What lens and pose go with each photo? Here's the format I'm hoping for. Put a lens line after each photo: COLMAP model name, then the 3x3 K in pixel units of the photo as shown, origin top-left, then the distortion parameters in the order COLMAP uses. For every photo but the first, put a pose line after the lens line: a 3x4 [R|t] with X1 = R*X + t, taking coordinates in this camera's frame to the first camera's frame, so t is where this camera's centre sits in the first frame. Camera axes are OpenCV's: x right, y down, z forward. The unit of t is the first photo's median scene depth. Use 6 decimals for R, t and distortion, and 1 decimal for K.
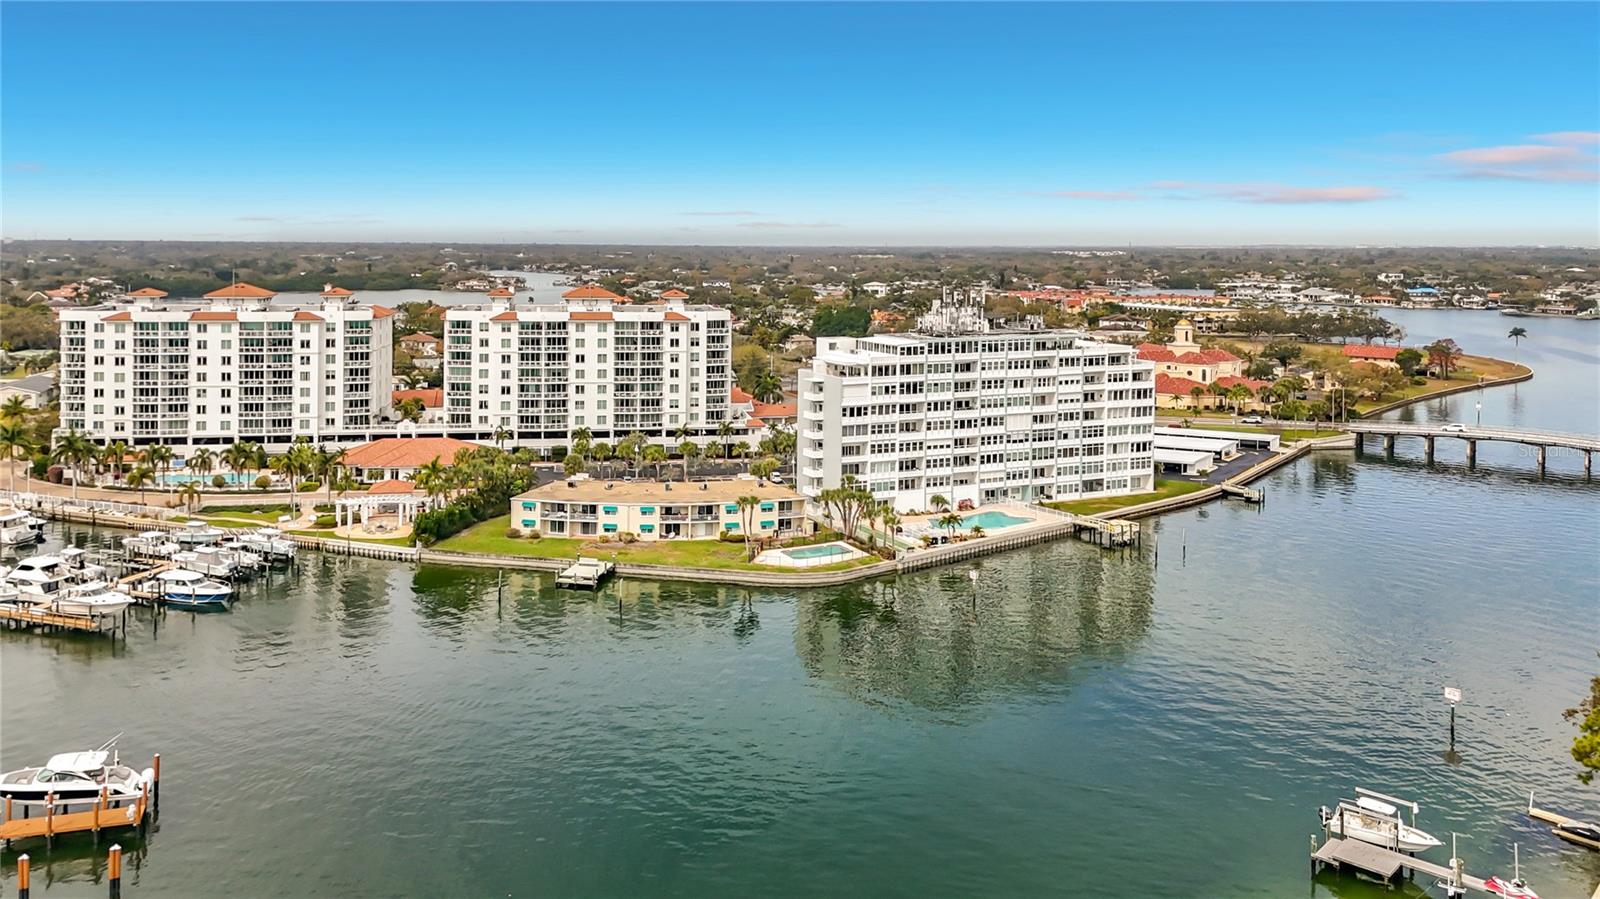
lens RADIAL K [[1207.6, 0, 733.0], [0, 1207.6, 317.4], [0, 0, 1]] dist [0.058404, -0.050376]
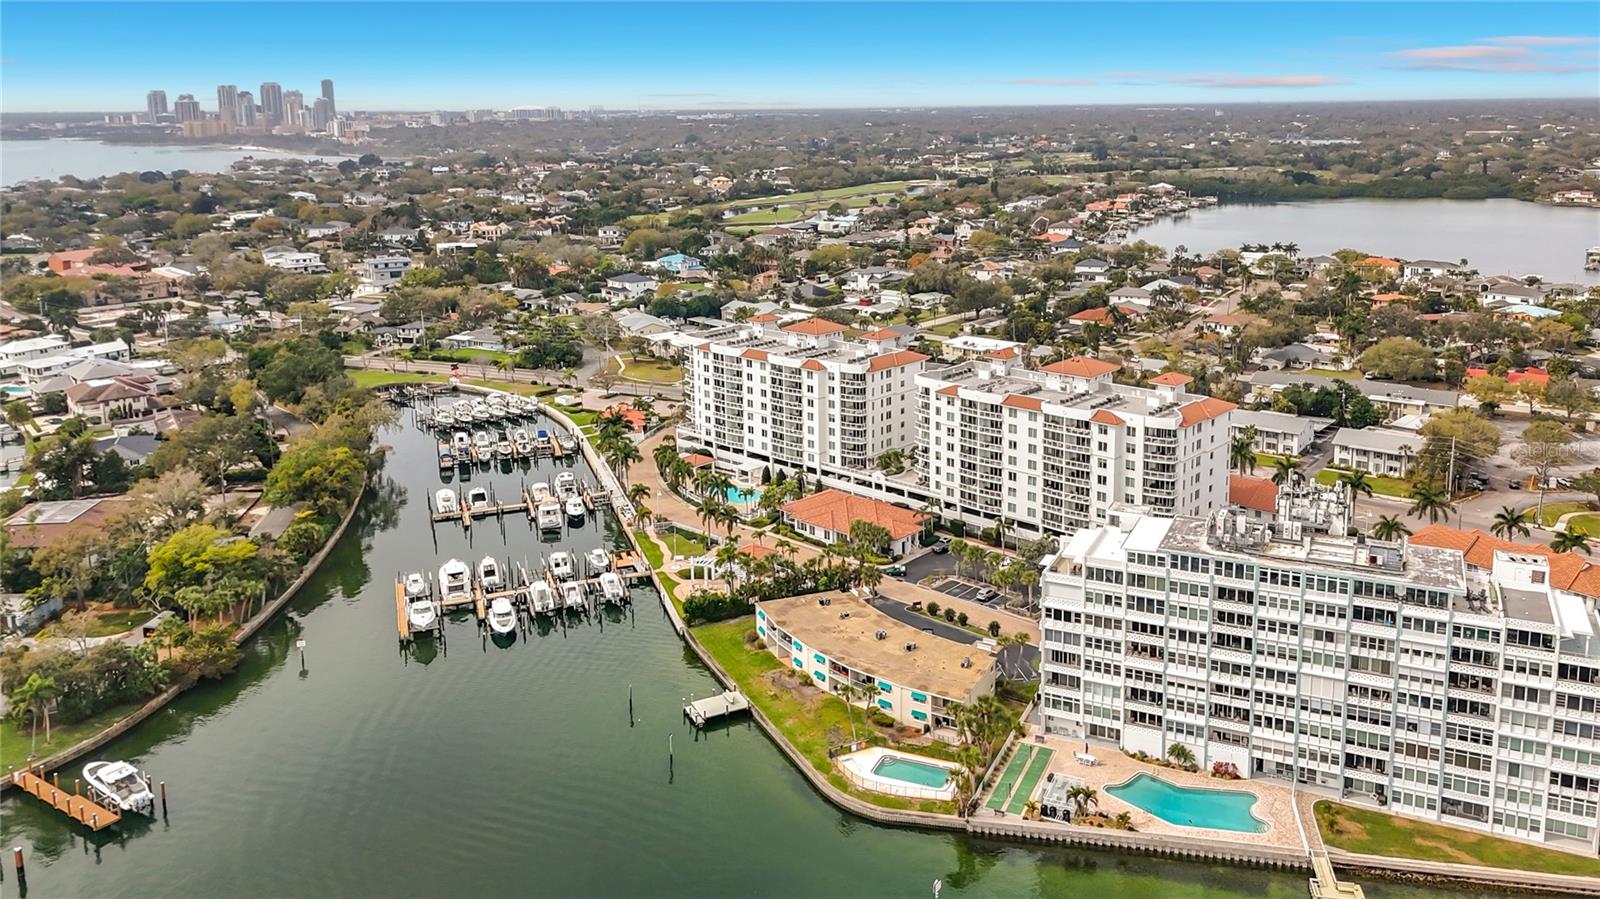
lens RADIAL K [[1207.6, 0, 846.8], [0, 1207.6, 326.9], [0, 0, 1]] dist [0.058404, -0.050376]
pose [[0.654329, 0.121991, -0.746305, 0.504242], [-0.030292, 0.990339, 0.135322, -0.189583], [0.755603, -0.065938, 0.651703, 0.302091]]
